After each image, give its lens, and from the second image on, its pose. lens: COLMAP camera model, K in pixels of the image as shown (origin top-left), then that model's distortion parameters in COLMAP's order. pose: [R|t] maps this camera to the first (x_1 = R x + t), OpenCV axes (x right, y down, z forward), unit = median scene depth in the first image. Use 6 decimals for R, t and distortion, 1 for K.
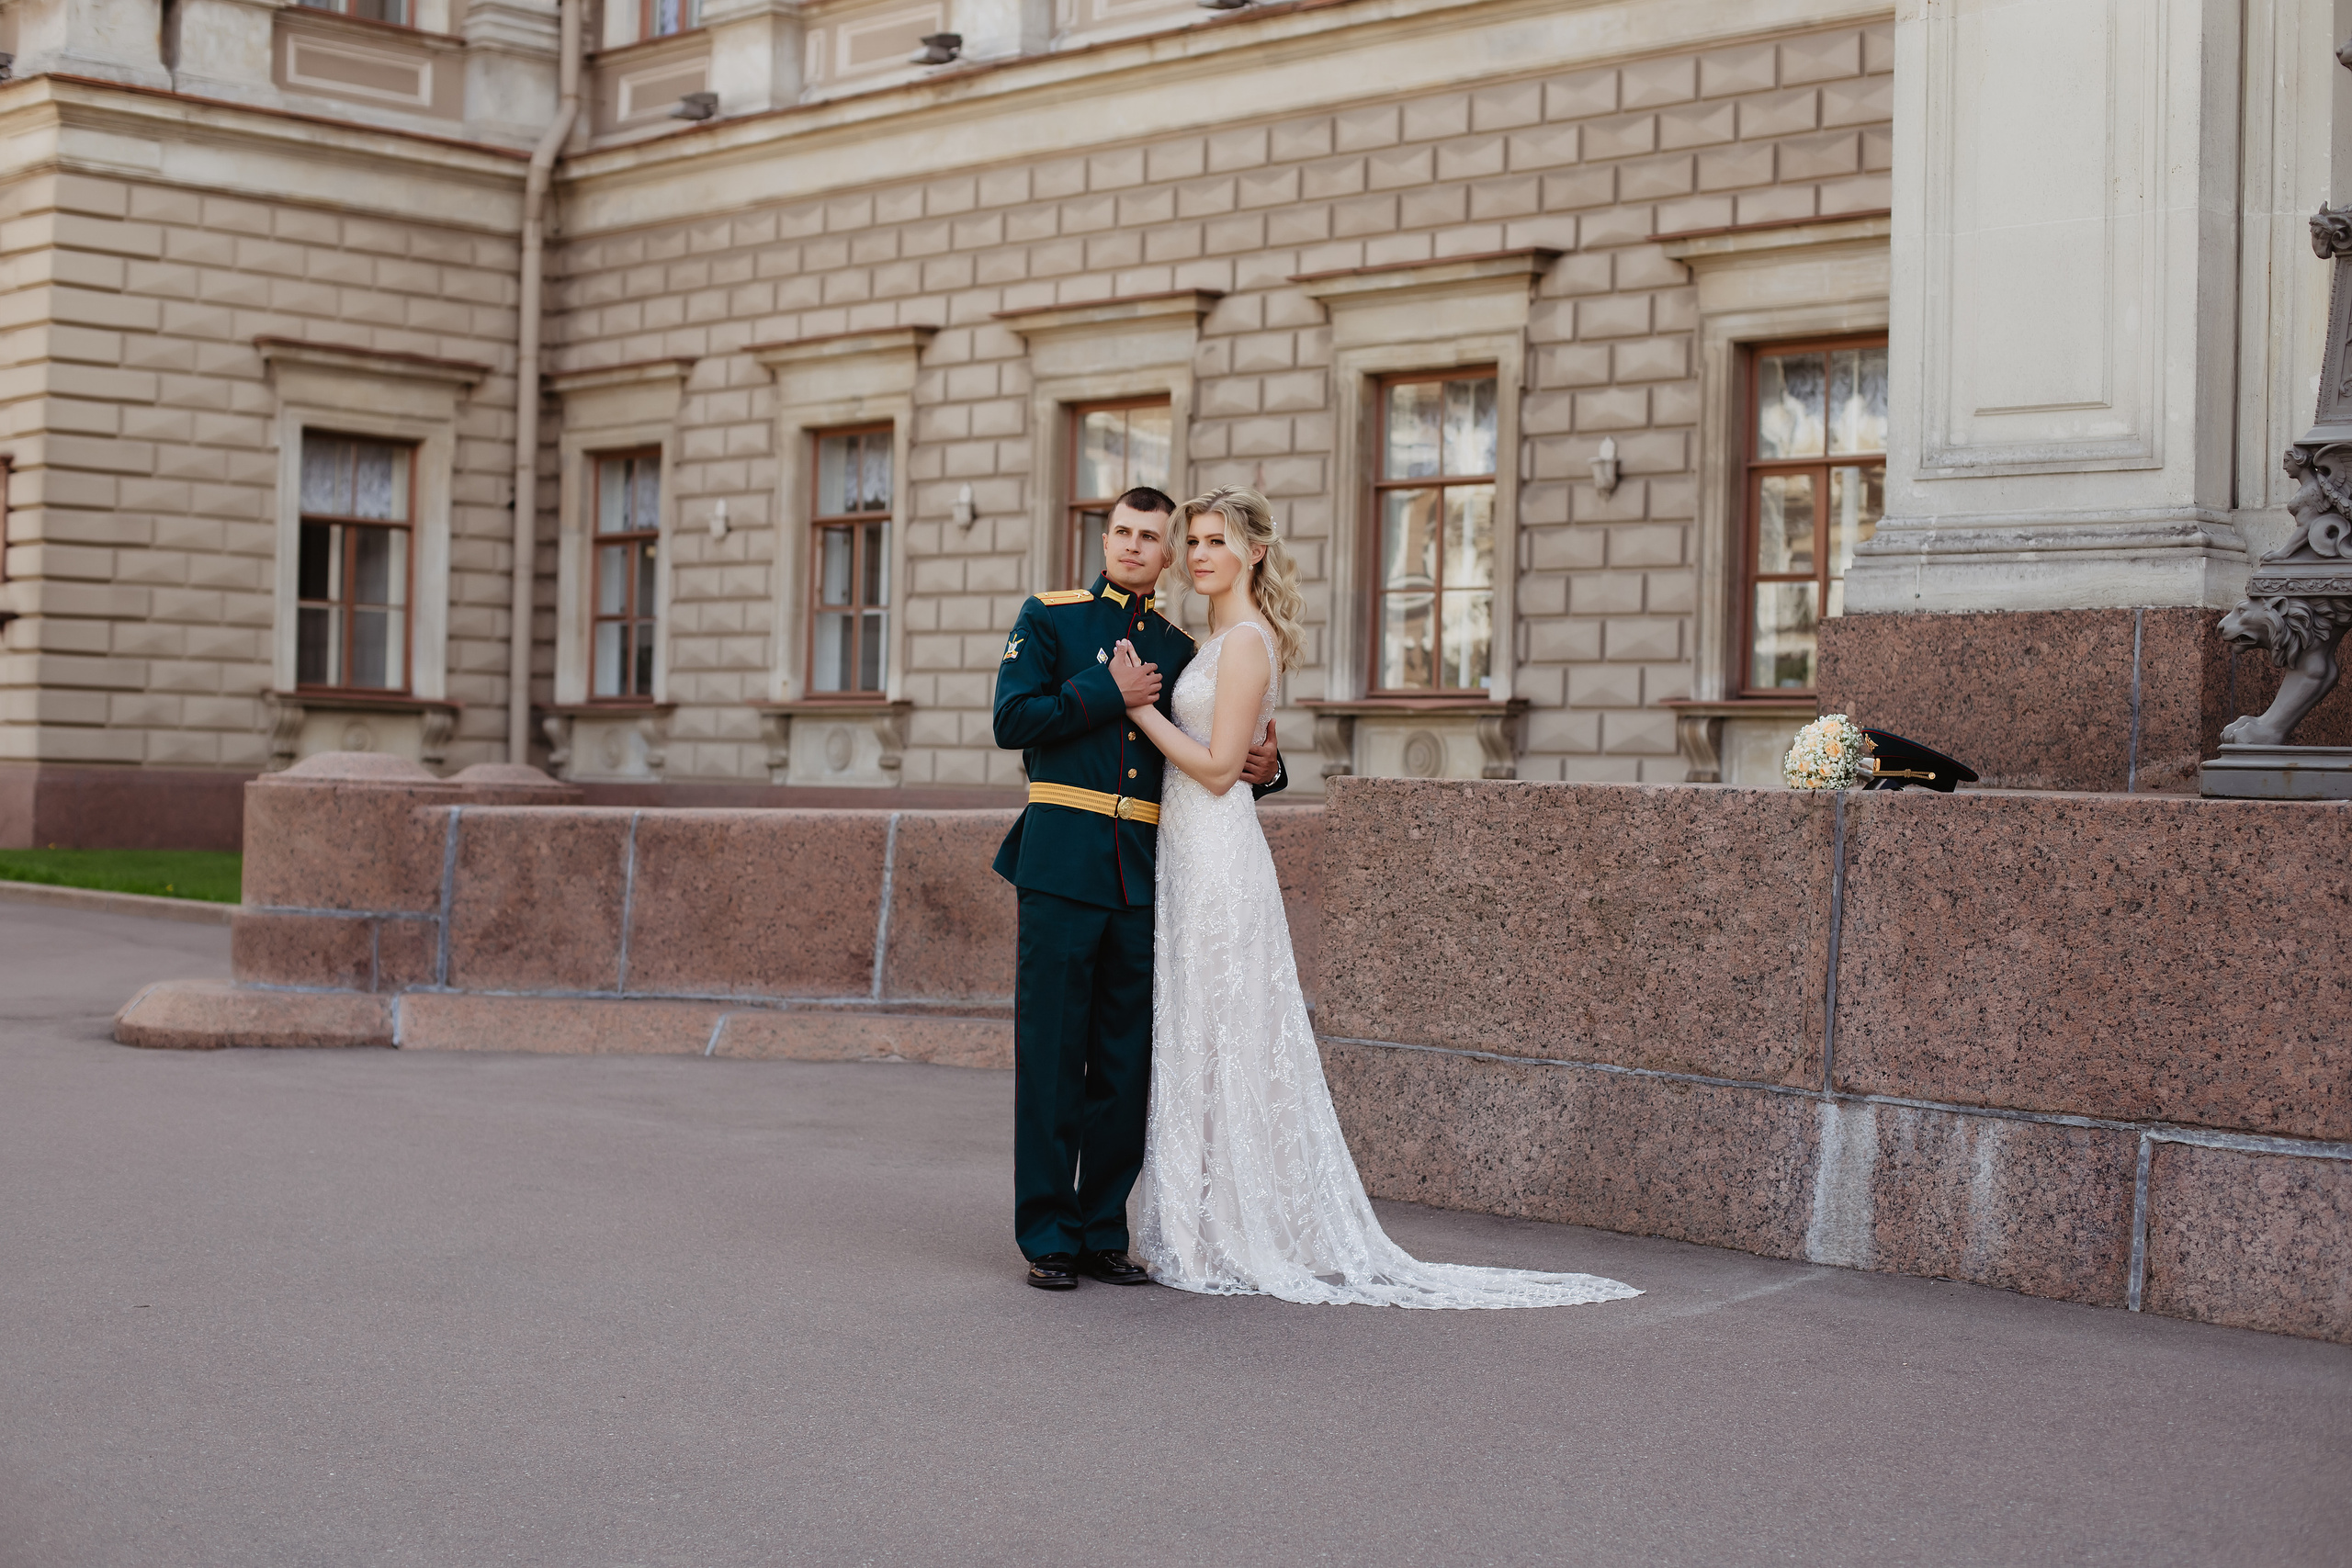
lens RADIAL K [[3515.0, 0, 1174.9], [0, 3515.0, 787.5], [0, 0, 1]] dist [-0.099052, 0.000000]
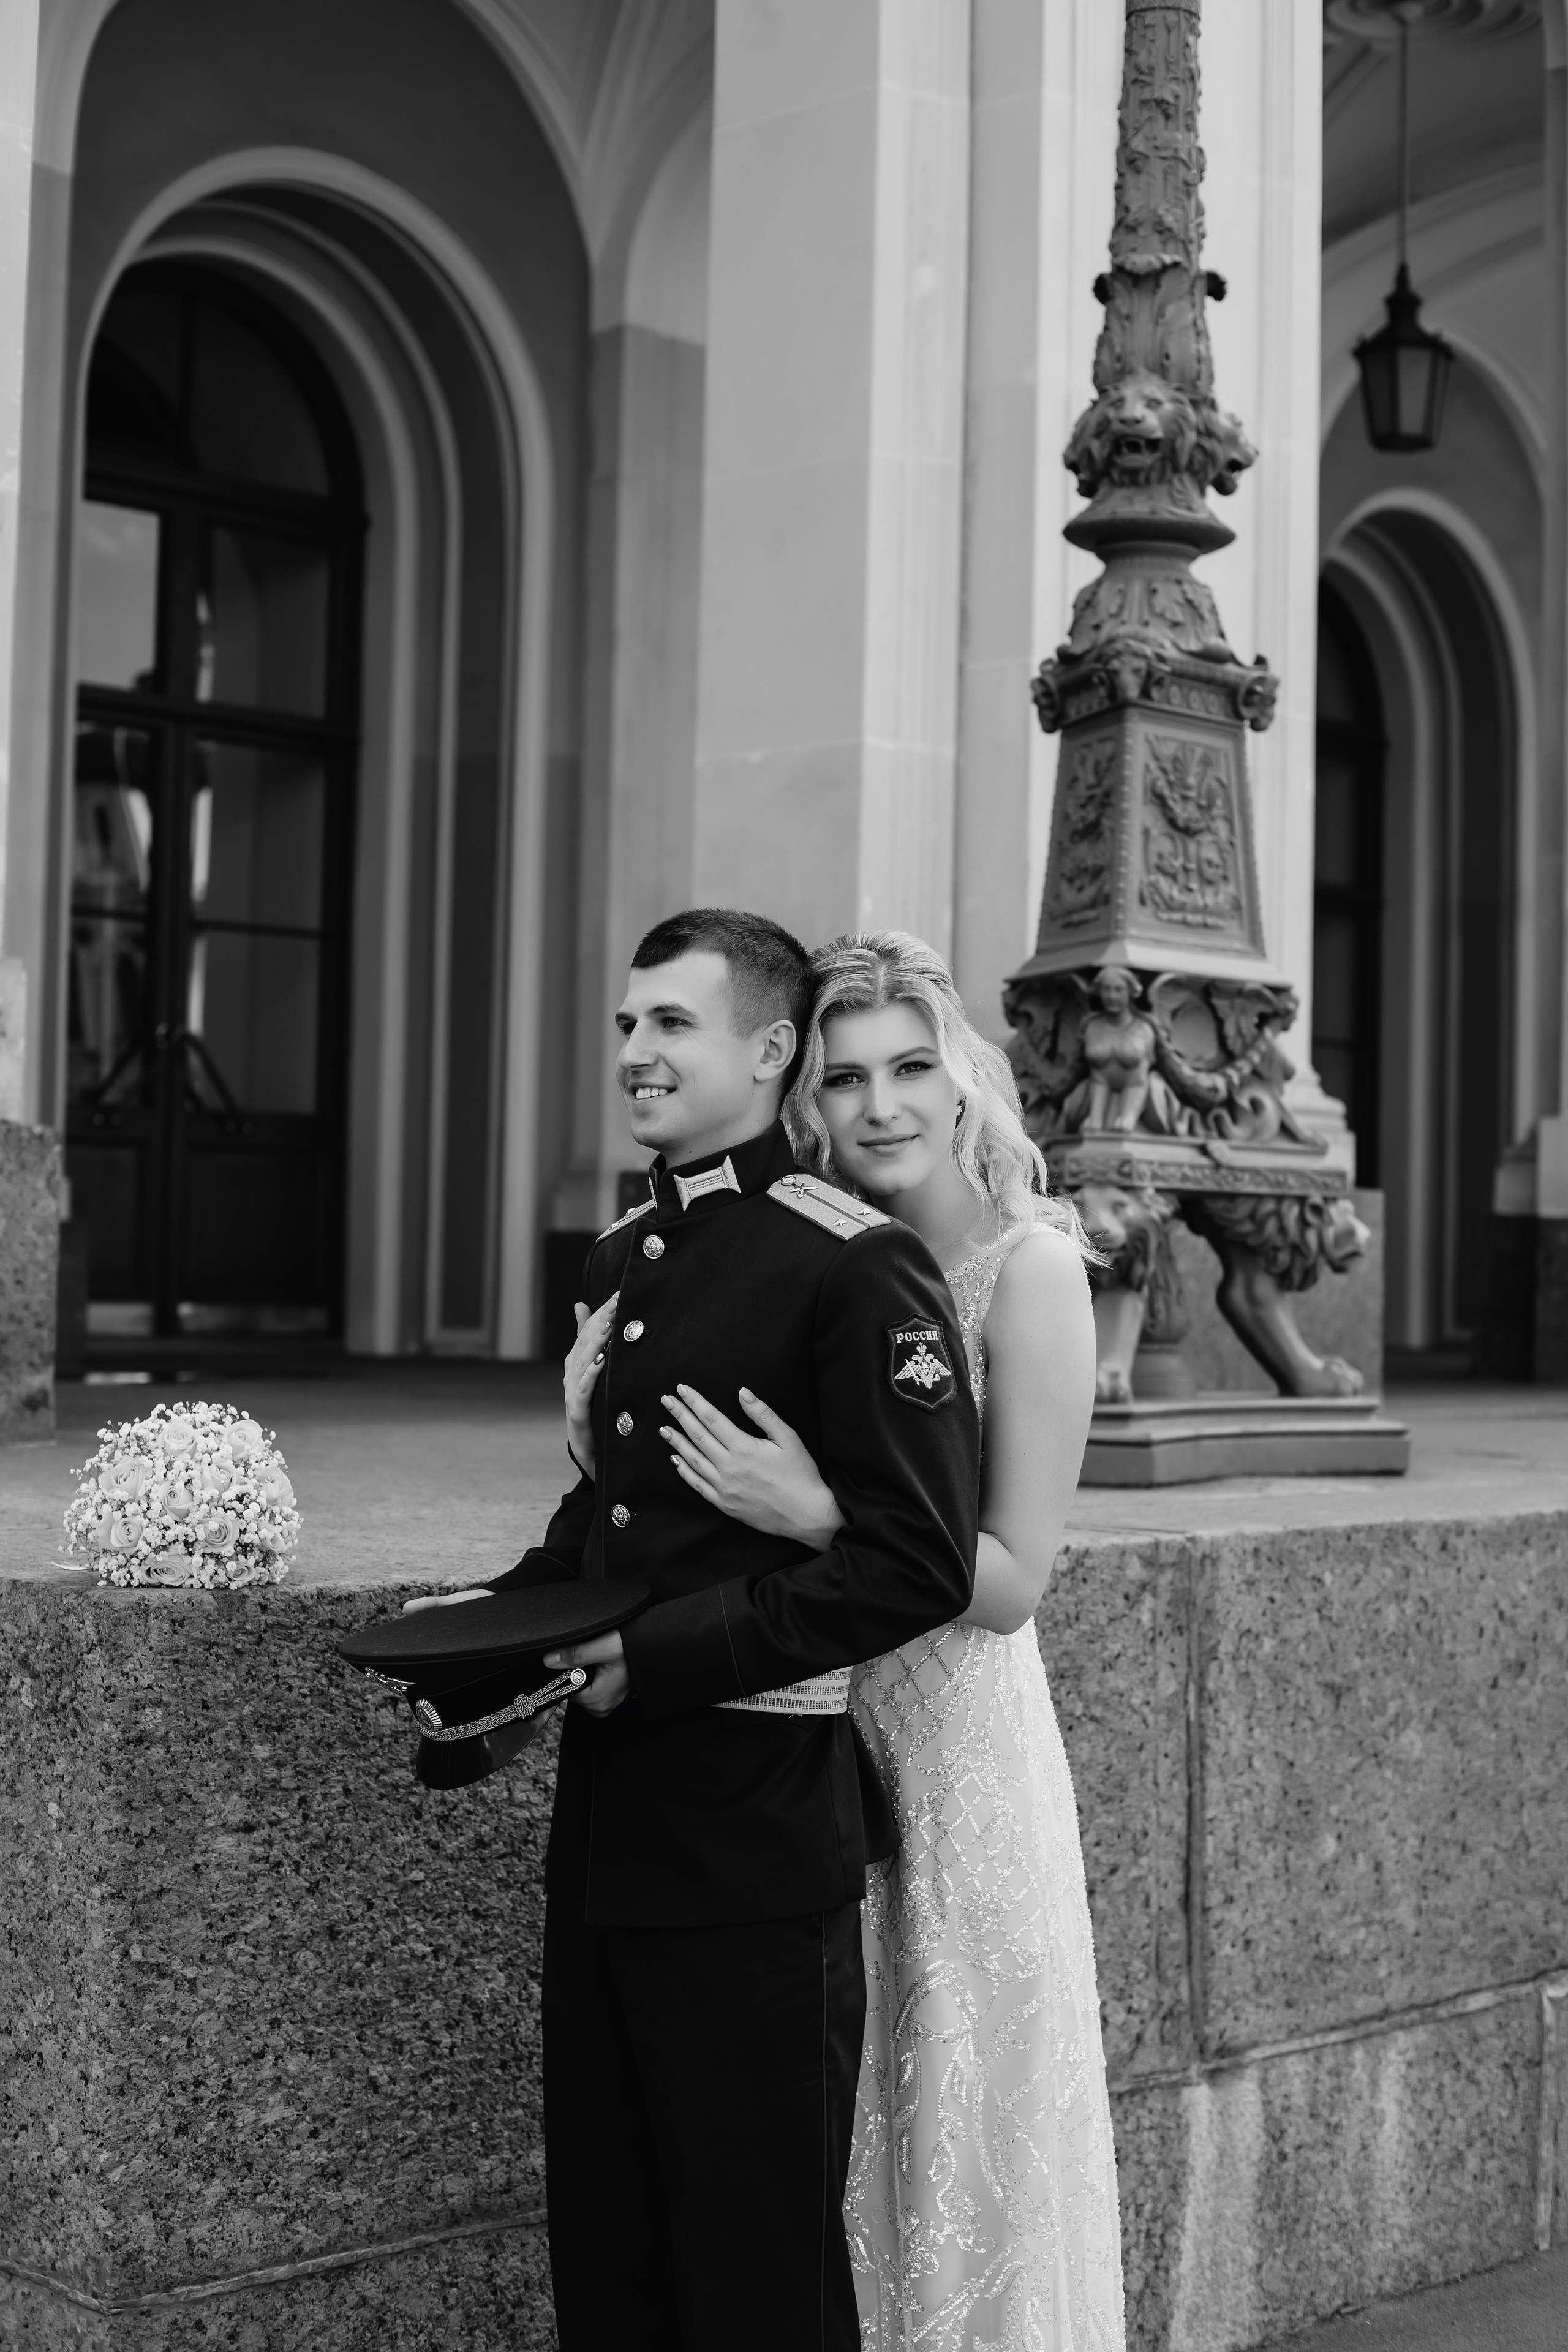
lens RADIAL K [[3515.3, 0, 783.4], [0, 3515.3, 1174.7], [0, 0, 1]] dist [-0.099052, 0.000000]
pose [[-0.046167, -0.004335, 0.998924, -0.381959], [-0.020908, 0.999776, 0.003373, -0.059068], [-0.998715, -0.020730, -0.046247, 1.117011]]
